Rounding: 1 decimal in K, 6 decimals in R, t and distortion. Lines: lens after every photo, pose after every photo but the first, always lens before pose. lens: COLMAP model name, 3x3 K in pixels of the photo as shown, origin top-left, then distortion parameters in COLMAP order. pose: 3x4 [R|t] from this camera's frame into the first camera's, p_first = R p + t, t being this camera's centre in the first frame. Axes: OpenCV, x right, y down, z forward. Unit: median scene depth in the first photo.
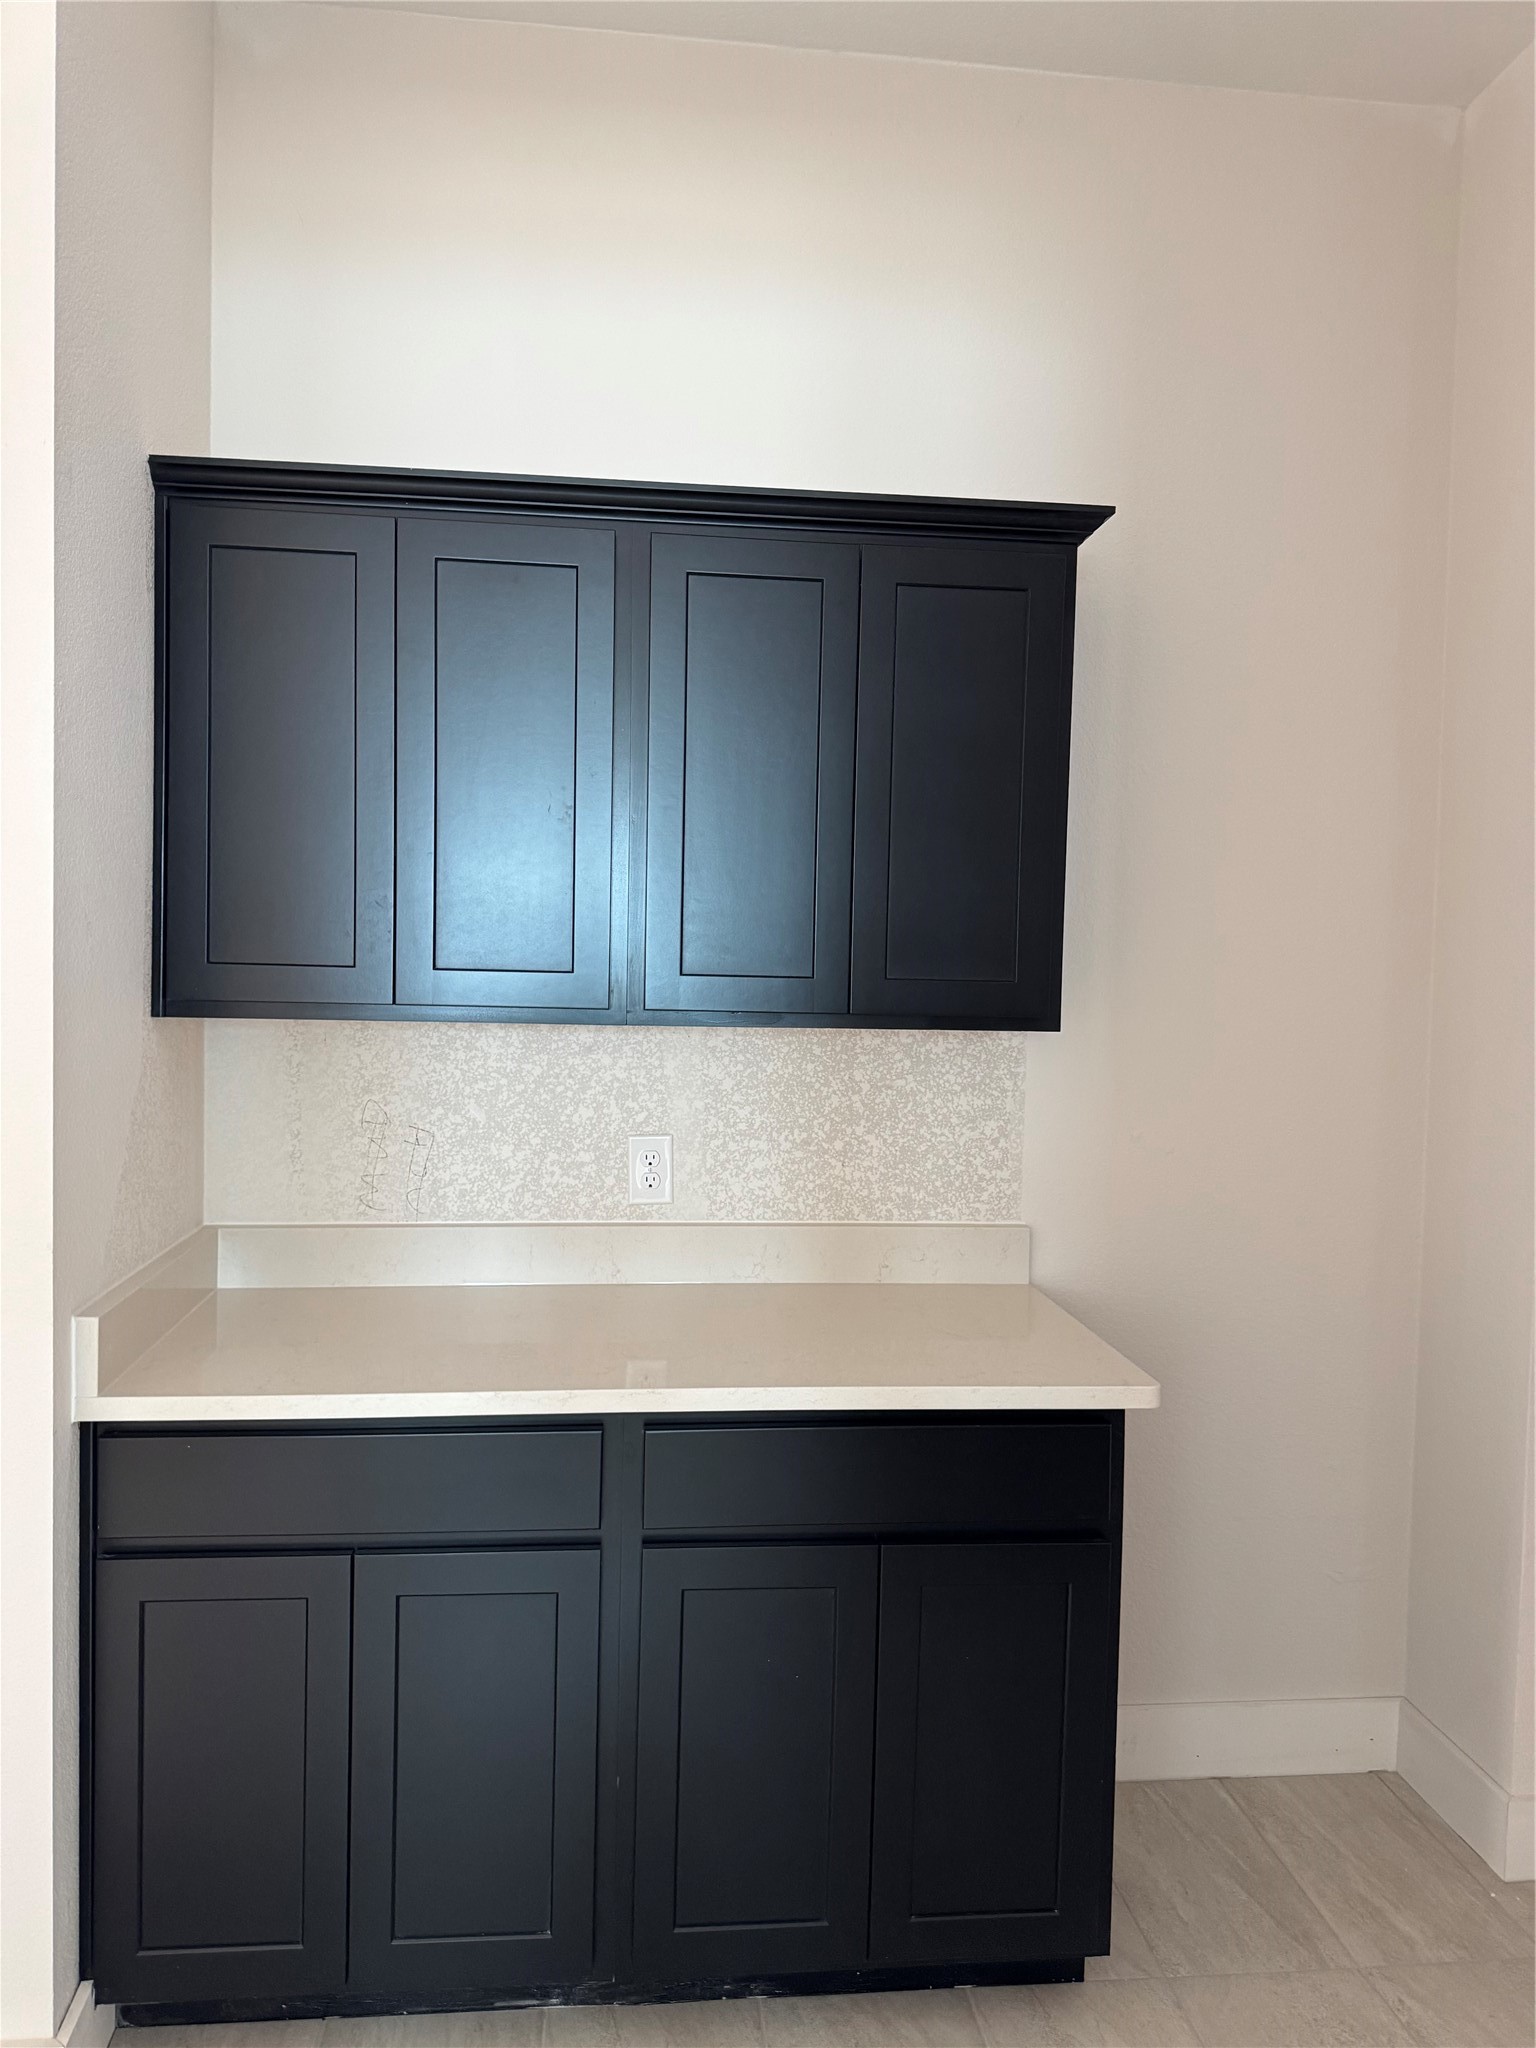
lens RADIAL K [[1441.3, 0, 779.6], [0, 1441.3, 1040.2], [0, 0, 1]] dist [0.038353, -0.006931]
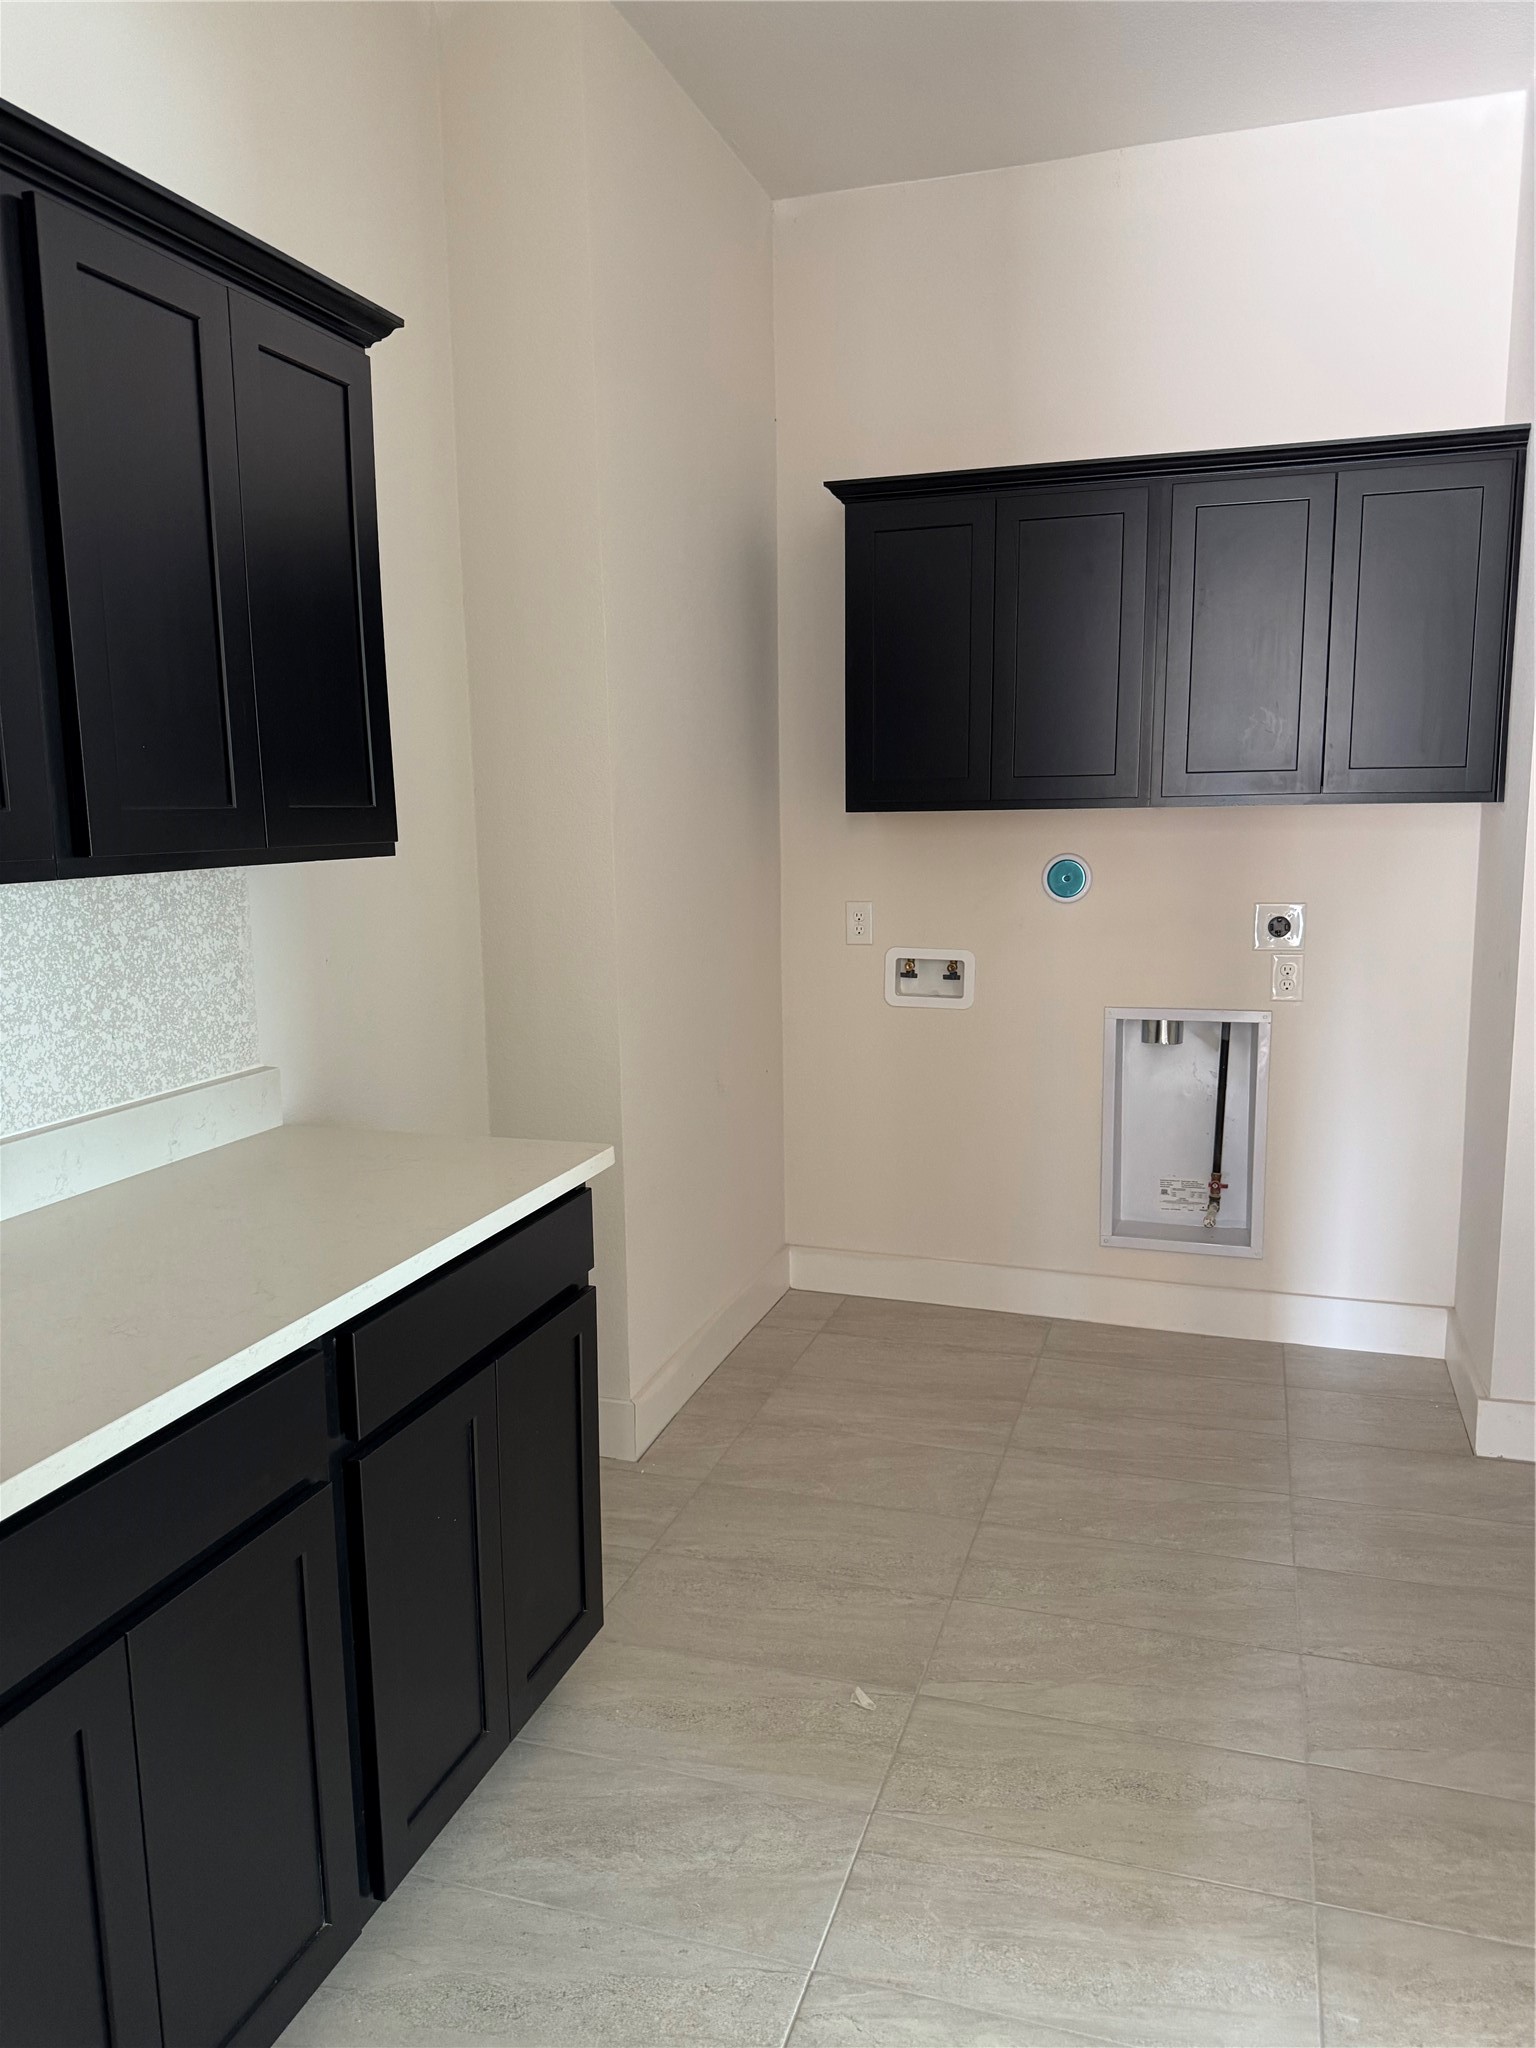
lens RADIAL K [[1441.3, 0, 783.7], [0, 1441.3, 1016.9], [0, 0, 1]] dist [0.038353, -0.006931]
pose [[0.401976, -0.165534, 0.900563, -0.552820], [0.075787, 0.986163, 0.147440, -0.019160], [-0.912508, 0.008984, 0.408959, 0.305055]]
